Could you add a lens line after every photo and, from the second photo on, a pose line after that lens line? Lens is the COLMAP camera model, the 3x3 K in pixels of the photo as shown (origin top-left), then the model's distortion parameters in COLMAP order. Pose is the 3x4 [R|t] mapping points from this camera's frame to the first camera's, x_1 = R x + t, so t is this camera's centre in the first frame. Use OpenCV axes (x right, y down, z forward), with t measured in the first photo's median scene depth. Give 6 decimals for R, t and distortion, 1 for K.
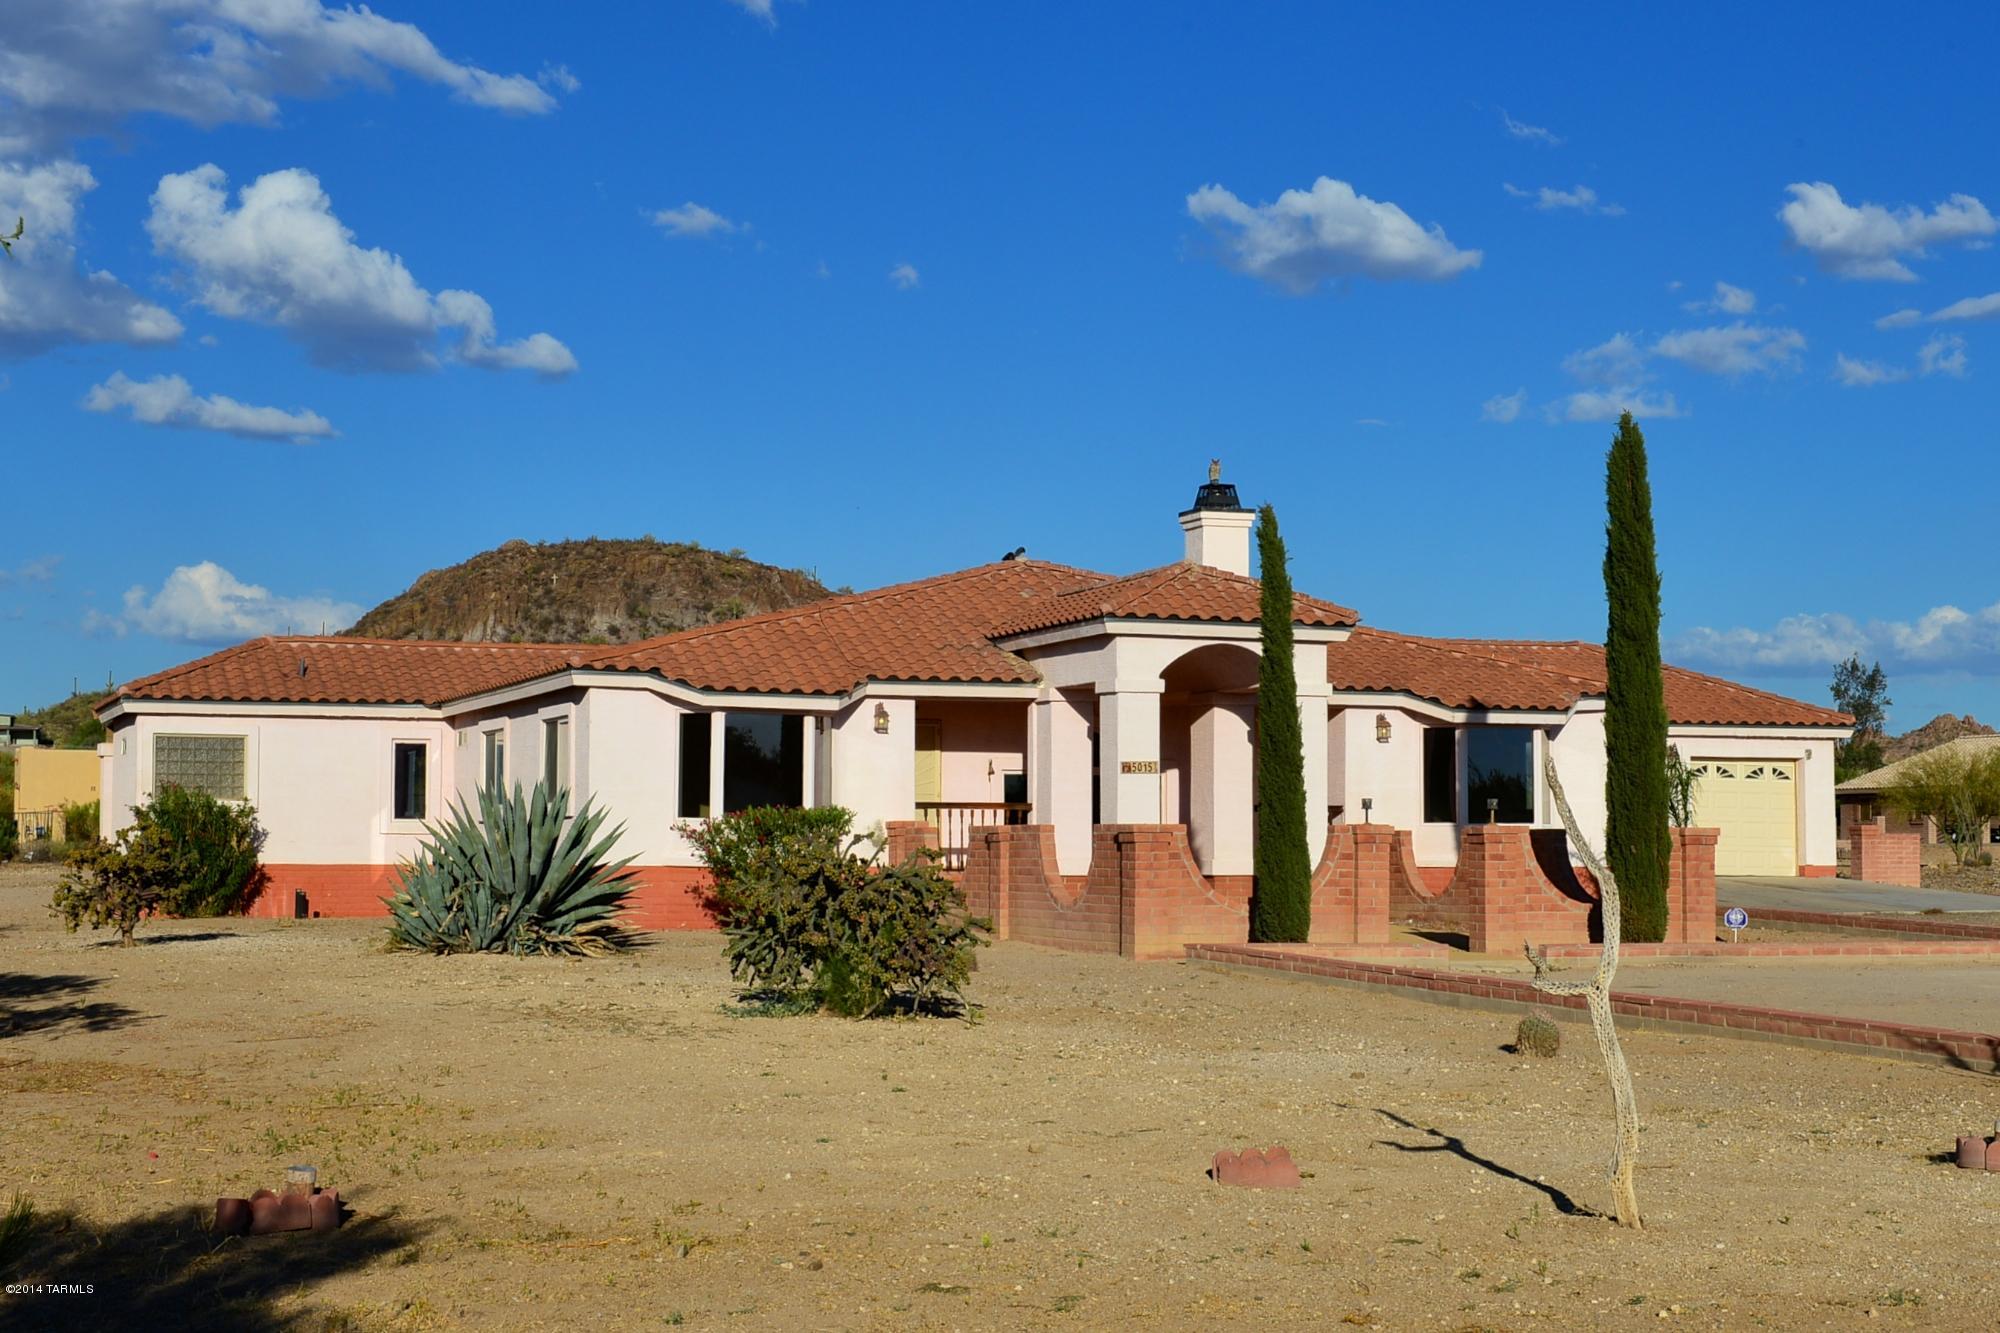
lens RADIAL K [[3182.9, 0, 967.3], [0, 3182.9, 753.8], [0, 0, 1]] dist [0.104956, 0.000000]
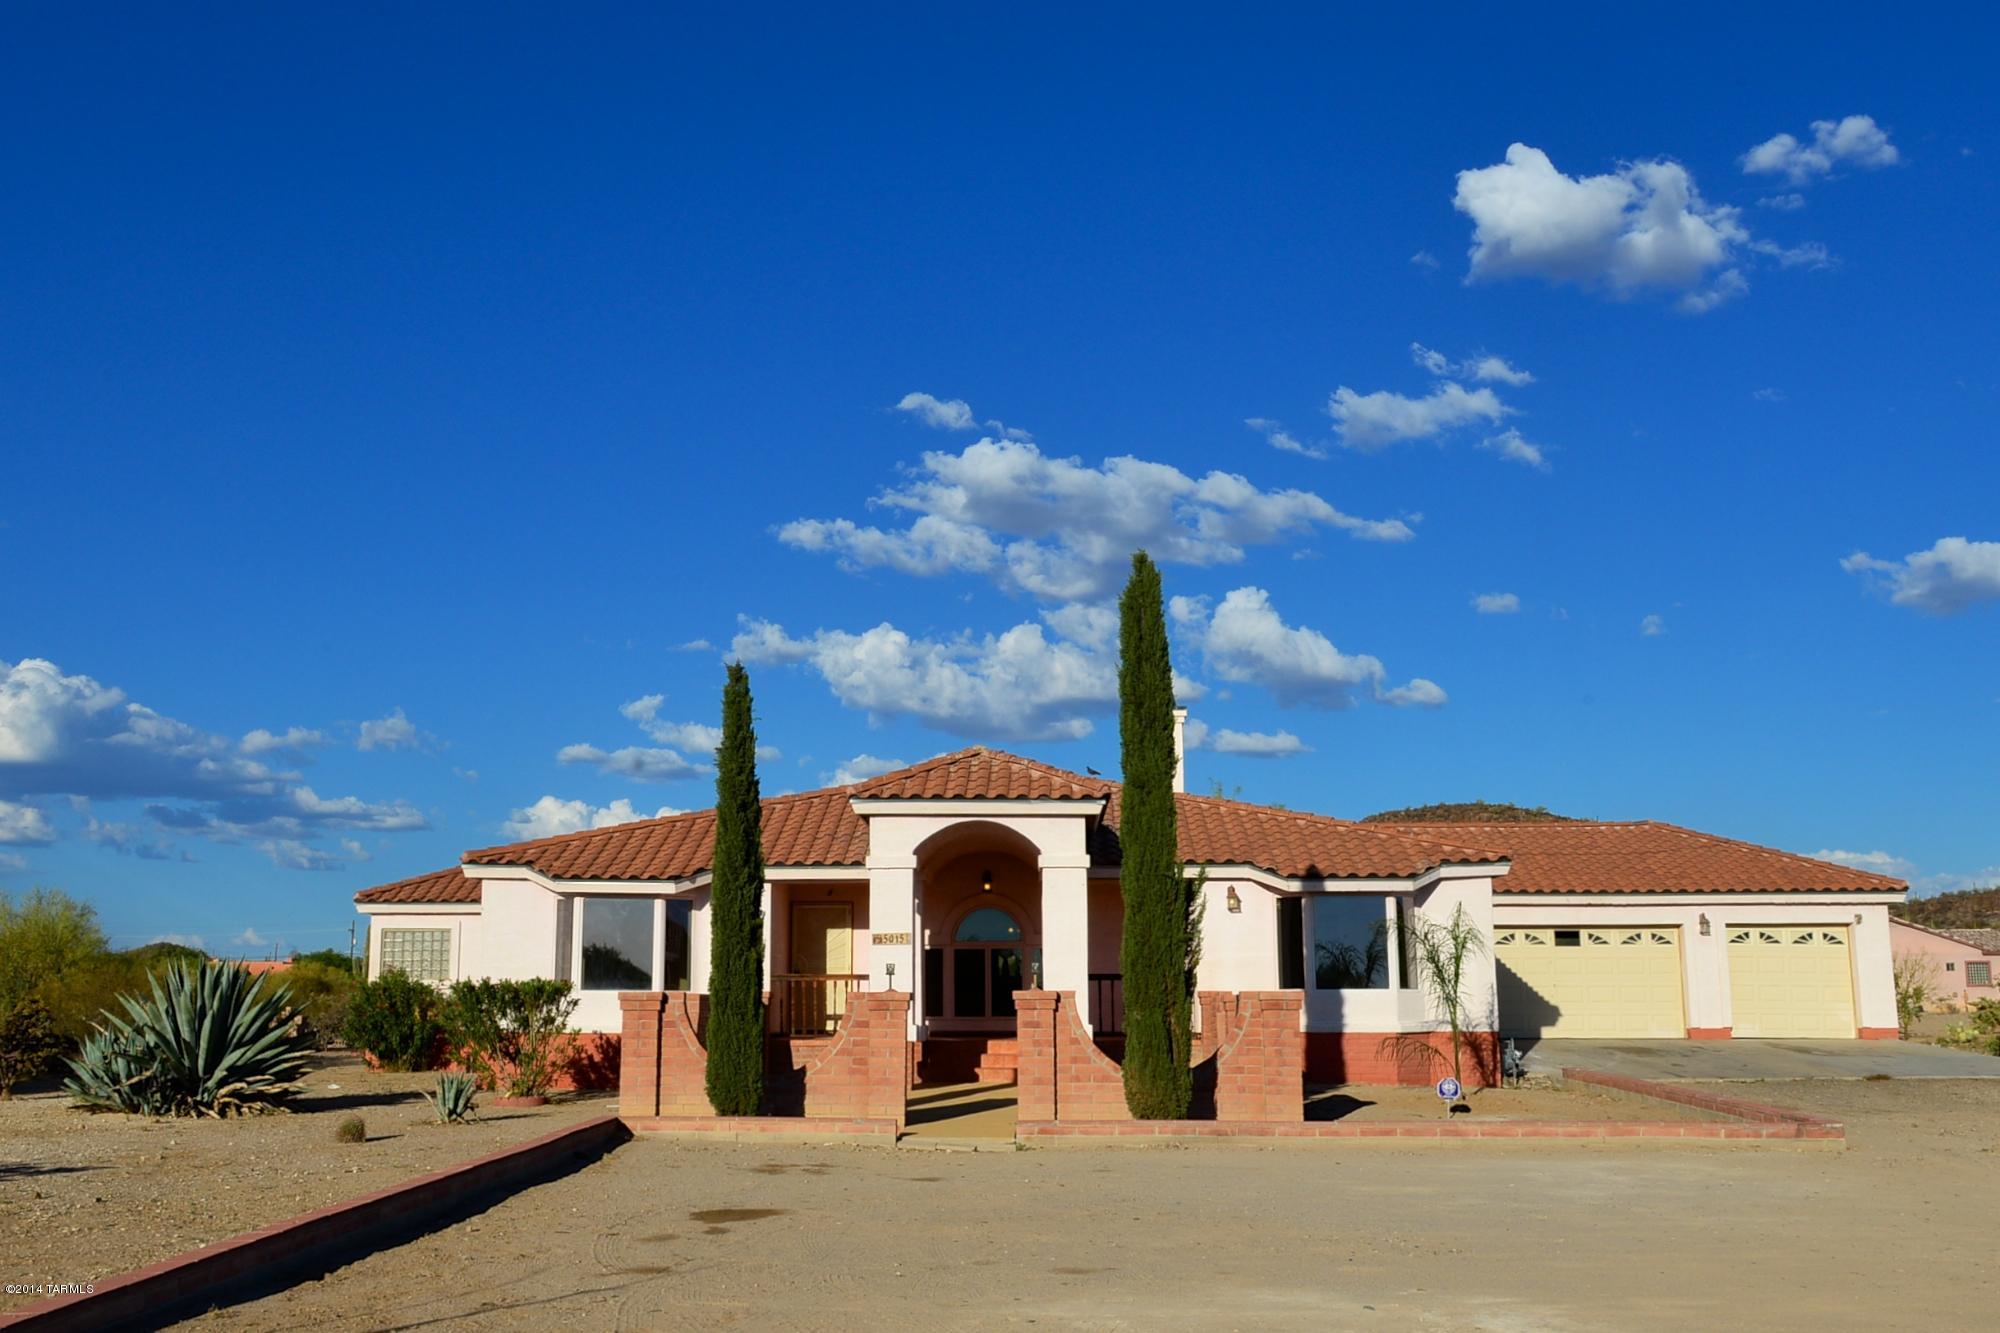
lens RADIAL K [[1939.0, 0, 987.1], [0, 1939.0, 653.4], [0, 0, 1]] dist [-0.002496, 0.000000]
pose [[0.913982, -0.077437, -0.398296, 0.261381], [0.015521, 0.987574, -0.156387, 0.008943], [0.405457, 0.136753, 0.903827, 0.306131]]
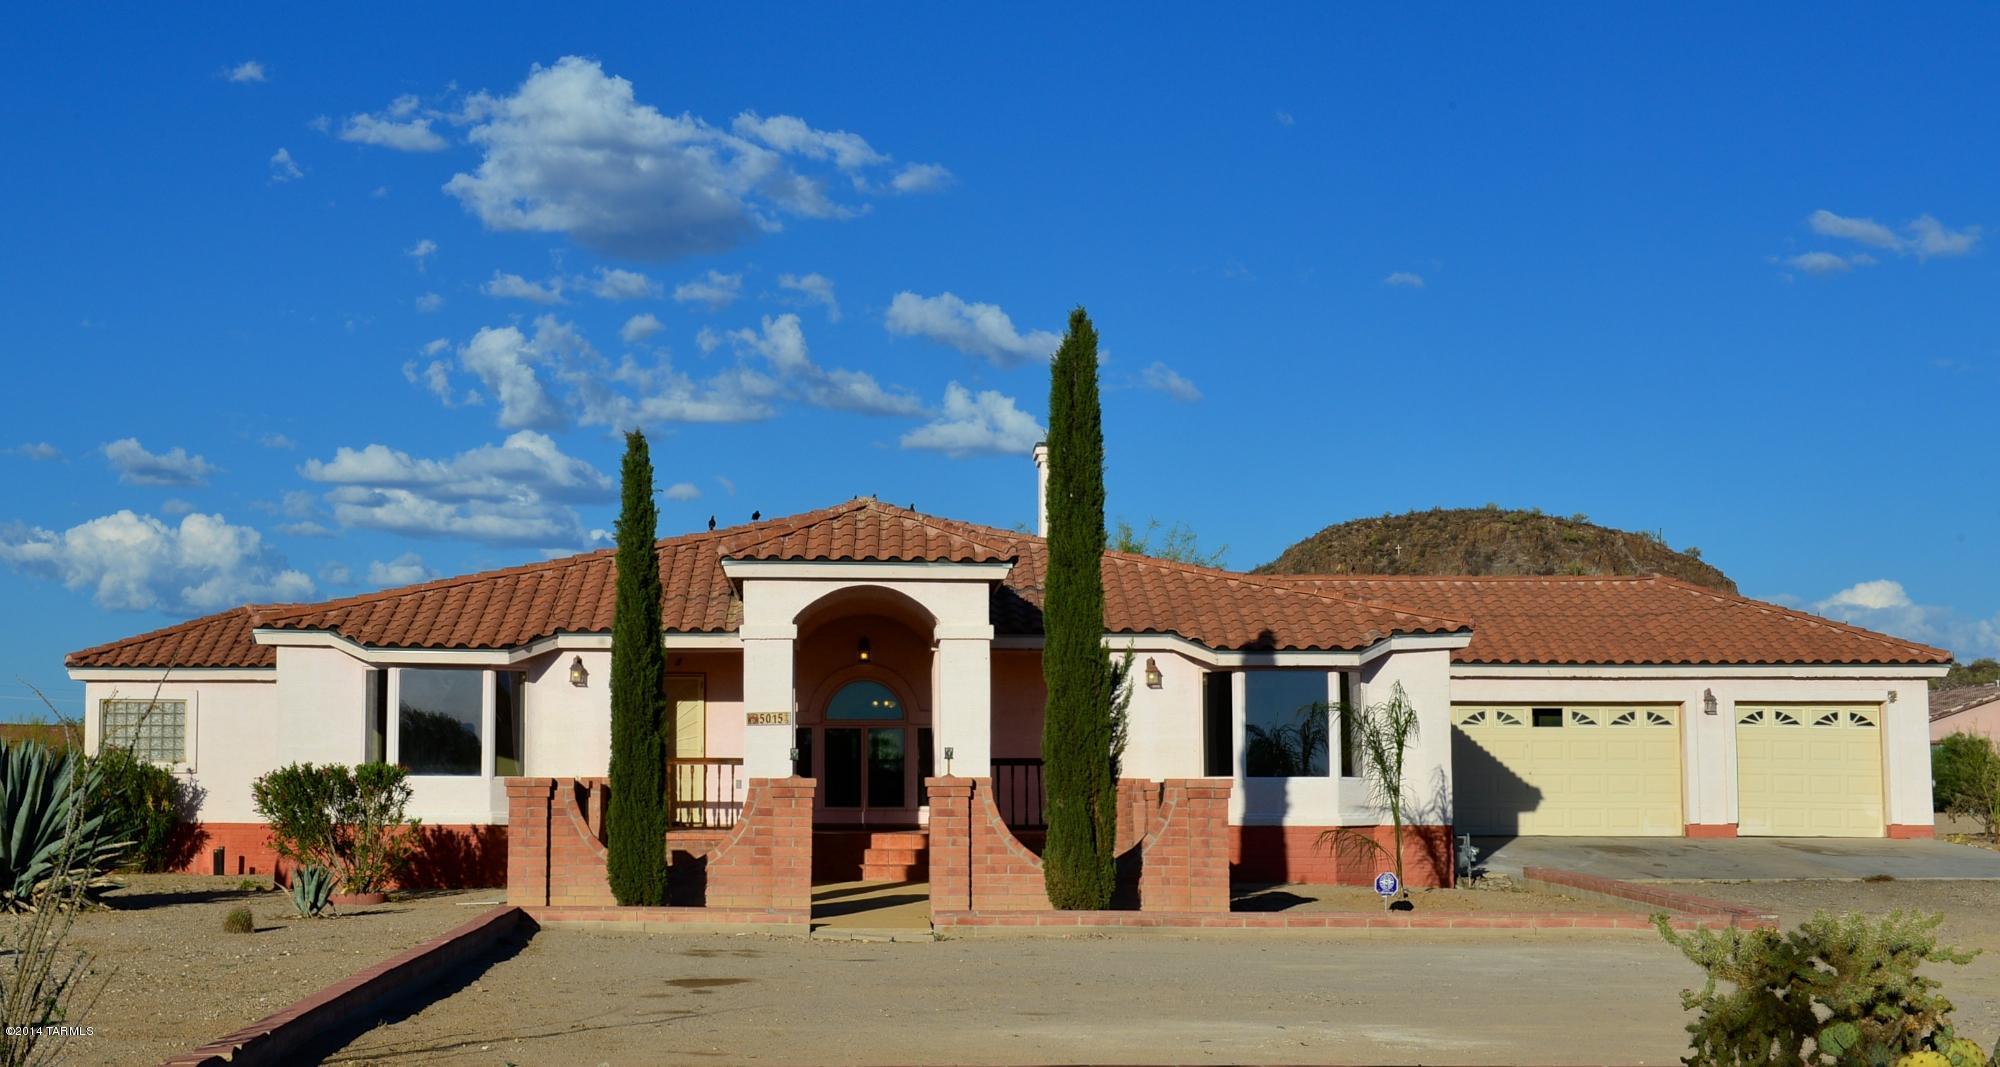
lens RADIAL K [[2993.2, 0, 873.0], [0, 2993.2, 482.7], [0, 0, 1]] dist [0.019918, 0.000000]
pose [[0.929945, -0.040955, -0.365412, 0.305532], [0.011756, 0.996581, -0.081777, 0.005674], [0.367512, 0.071752, 0.927247, 0.137489]]
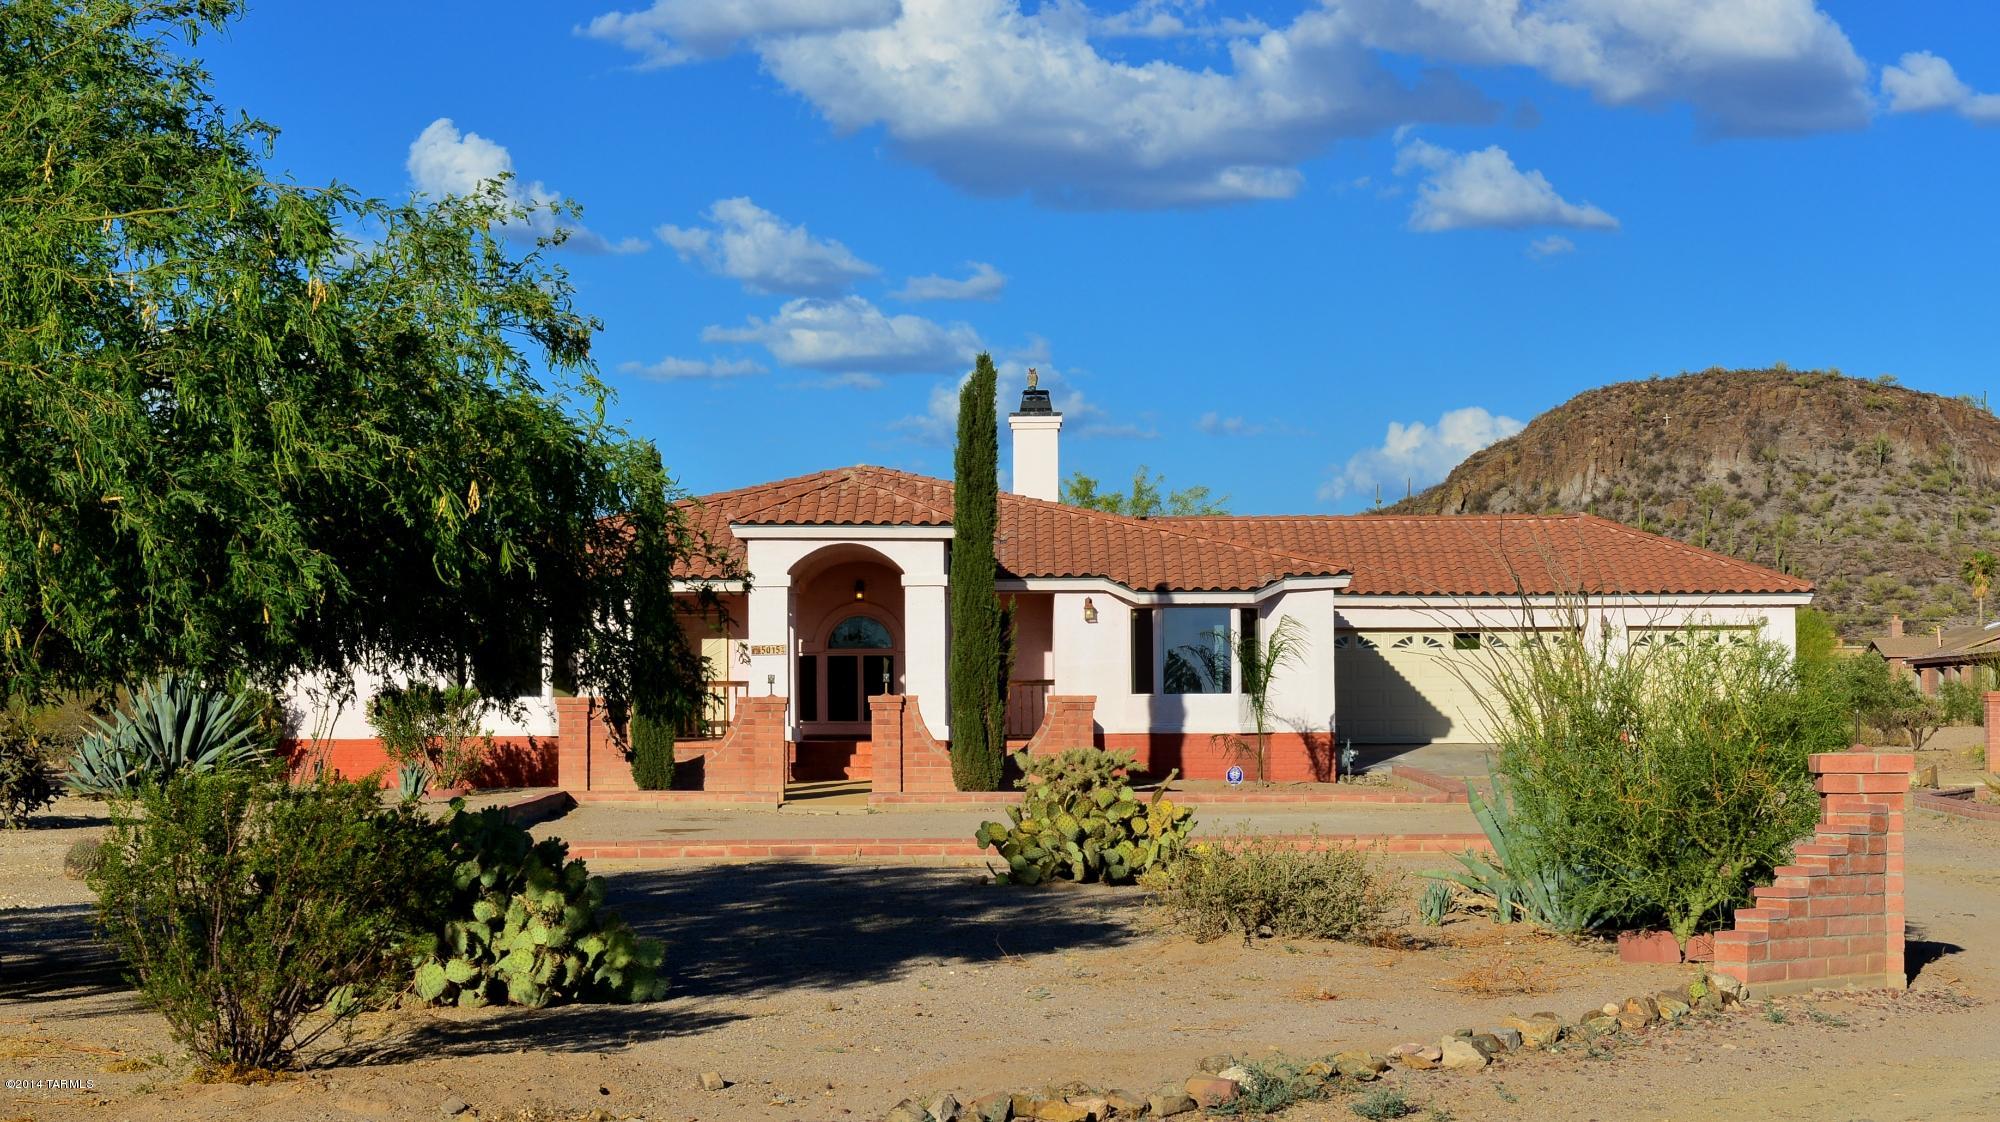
lens RADIAL K [[3963.1, 0, 997.4], [0, 3963.1, 555.0], [0, 0, 1]] dist [0.042314, 0.000000]
pose [[0.921333, -0.024194, -0.388021, 0.525609], [0.017737, 0.999638, -0.020214, 0.000268], [0.388370, 0.011742, 0.921429, -0.242138]]
